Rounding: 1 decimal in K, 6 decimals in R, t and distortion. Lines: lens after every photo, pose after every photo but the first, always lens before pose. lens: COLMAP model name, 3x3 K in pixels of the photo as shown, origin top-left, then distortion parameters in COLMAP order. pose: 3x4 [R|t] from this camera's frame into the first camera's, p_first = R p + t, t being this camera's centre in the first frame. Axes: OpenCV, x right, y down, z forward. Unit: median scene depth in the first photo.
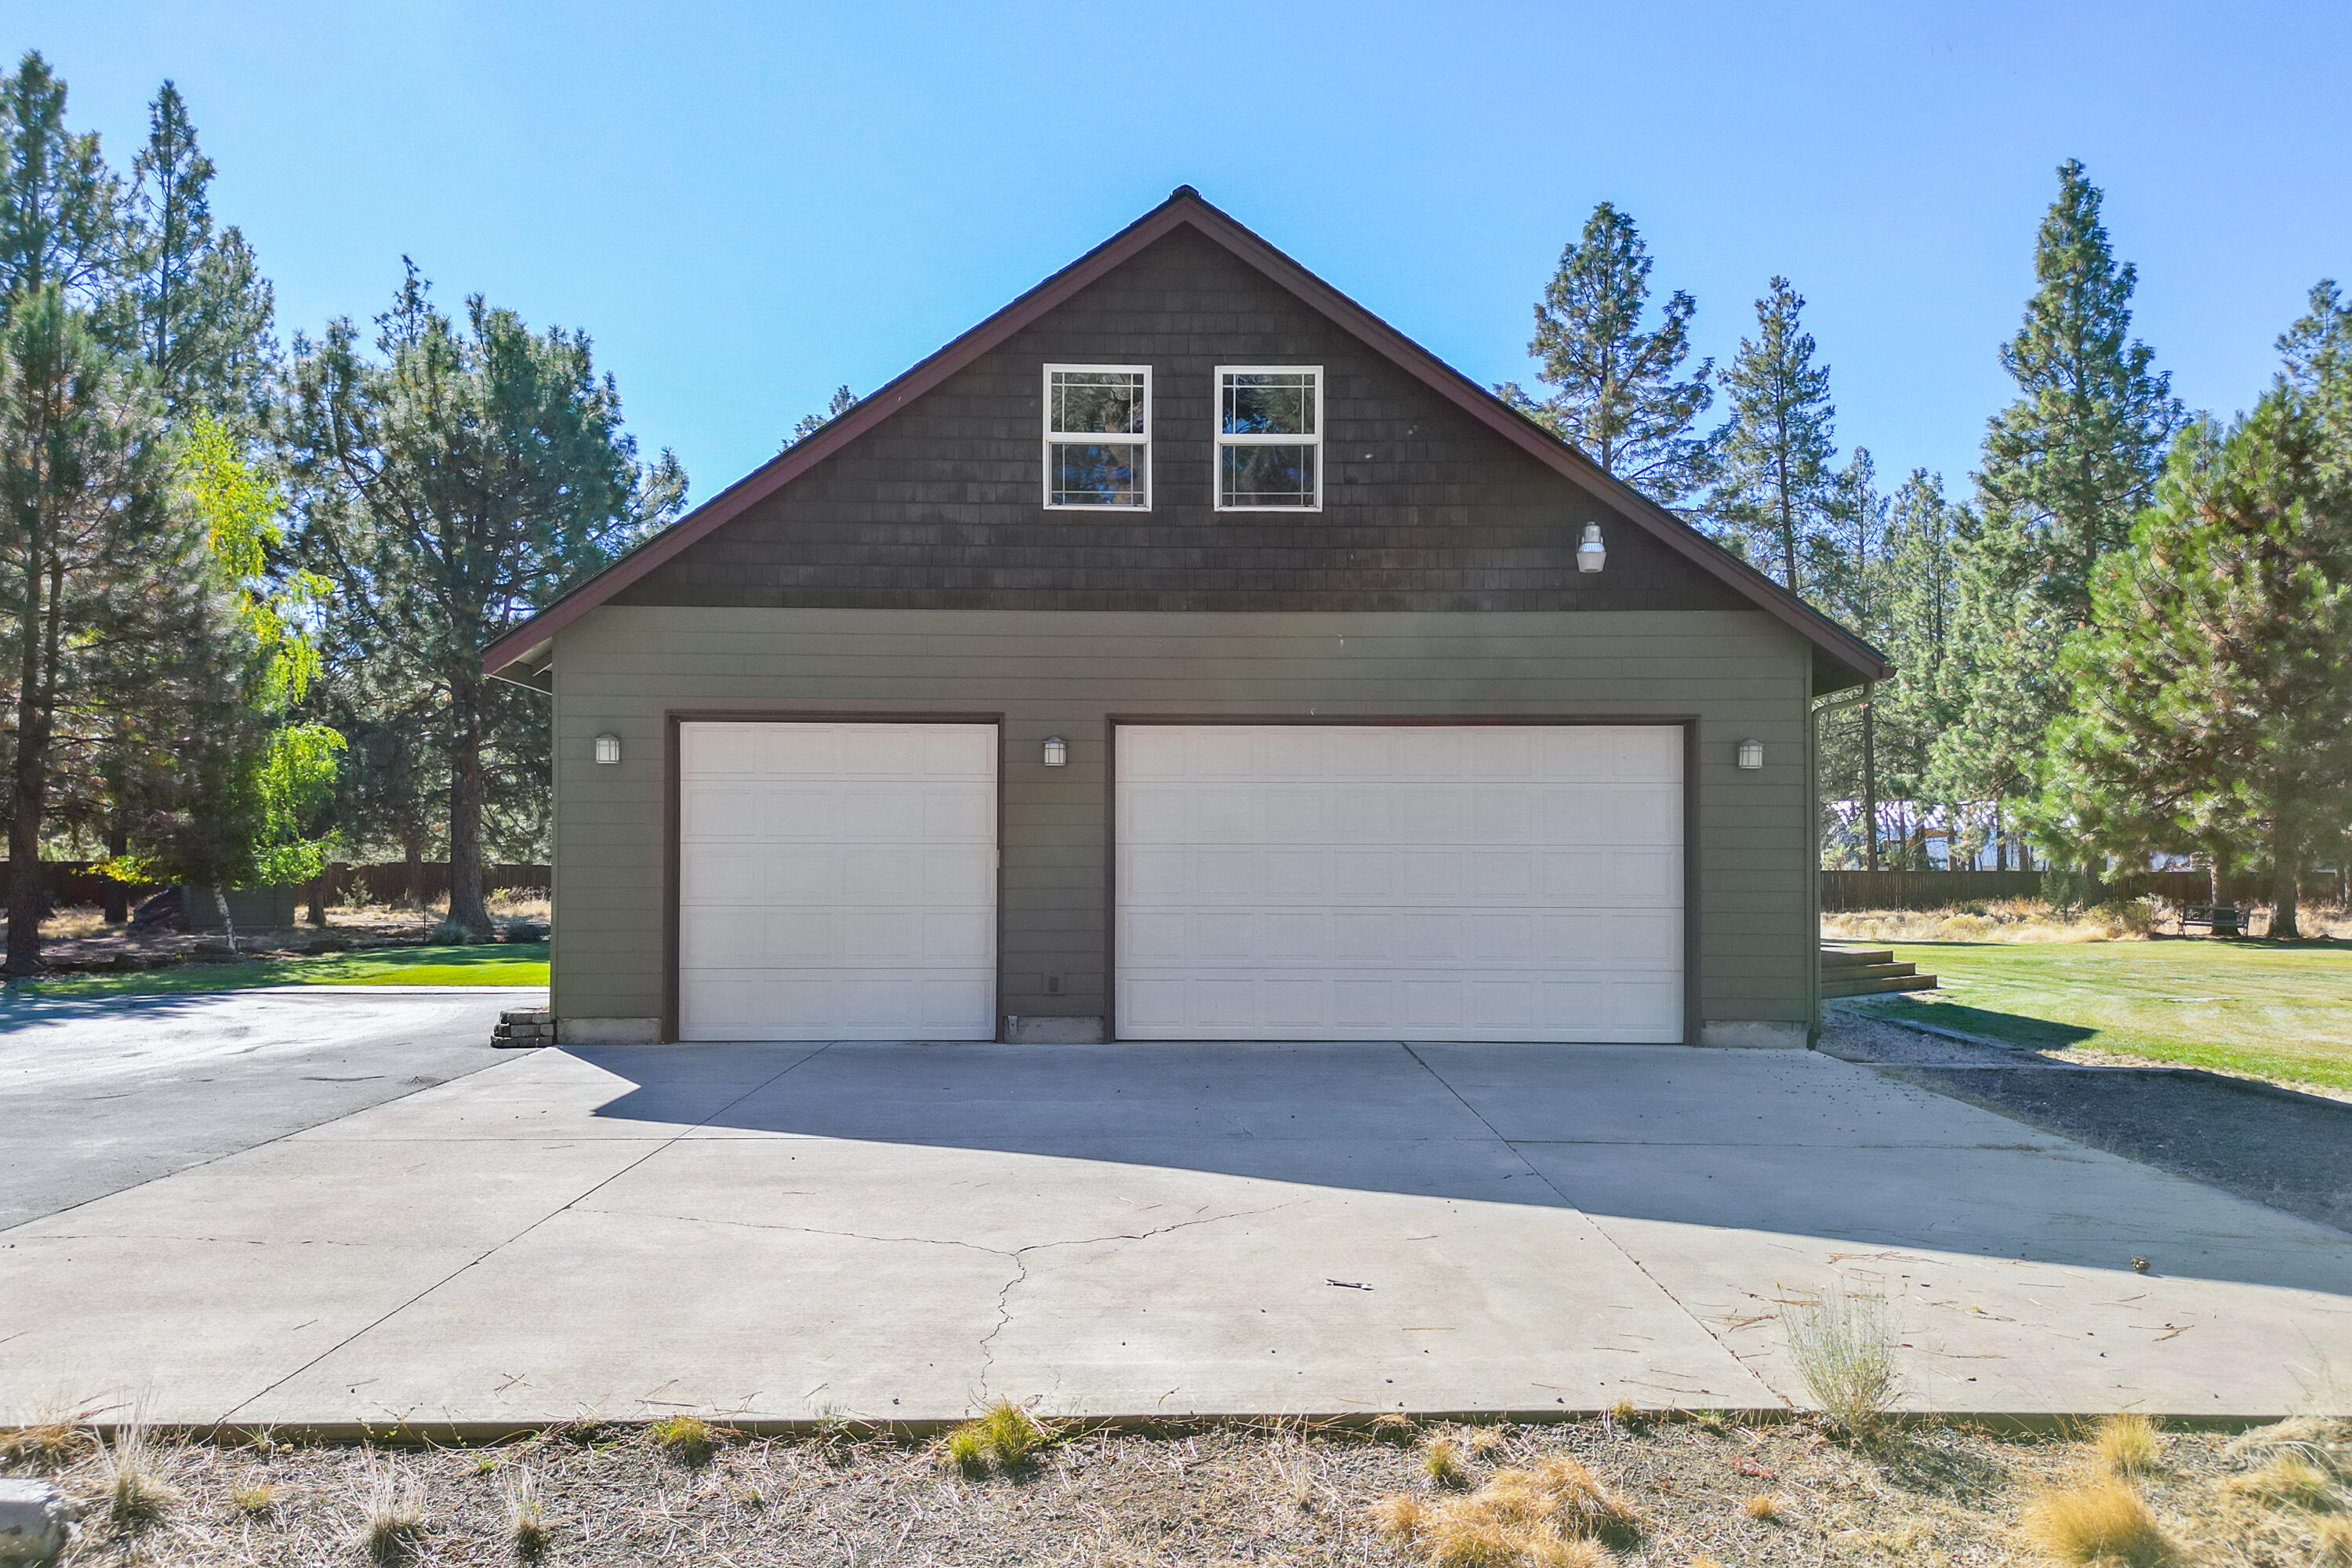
lens RADIAL K [[1635.2, 0, 1176.8], [0, 1635.2, 848.5], [0, 0, 1]] dist [0.072900, -0.078896]
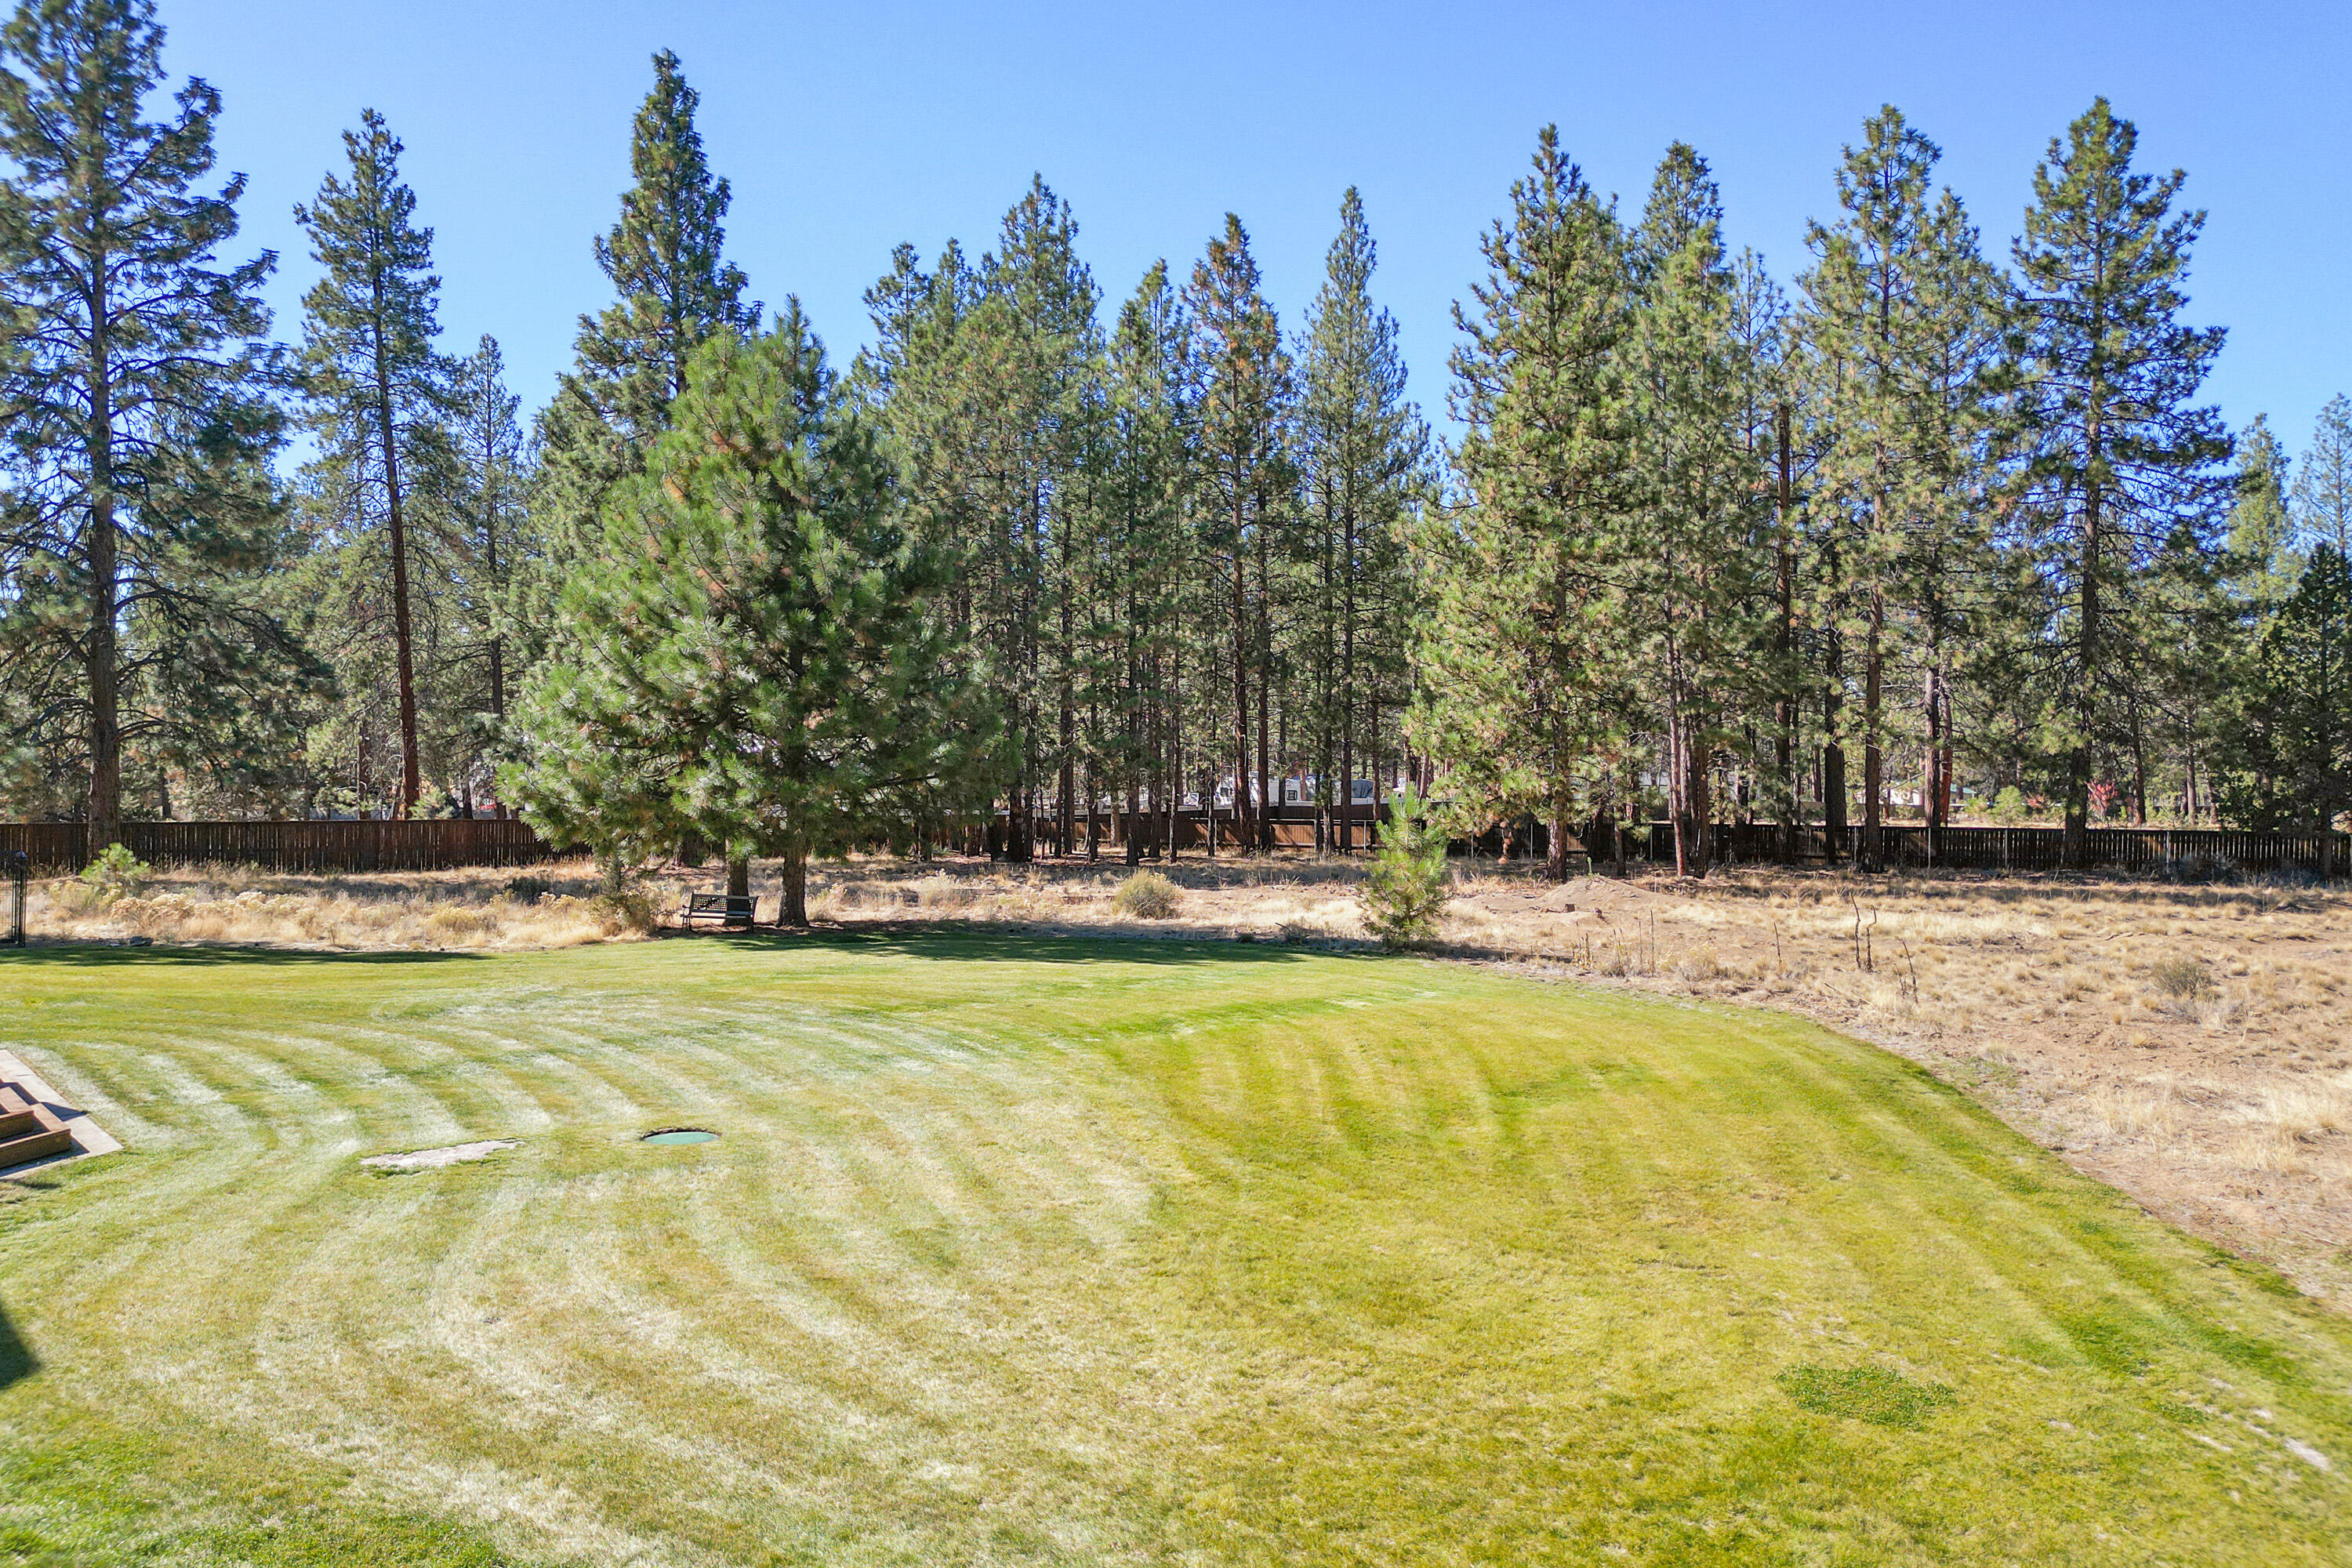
lens RADIAL K [[1536.9, 0, 1176.0], [0, 1536.9, 784.0], [0, 0, 1]] dist [0.068919, -0.061630]
pose [[0.755390, -0.010460, 0.655192, 0.182031], [-0.006325, 0.999710, 0.023252, -0.029285], [-0.655245, -0.021709, 0.755104, 0.153276]]
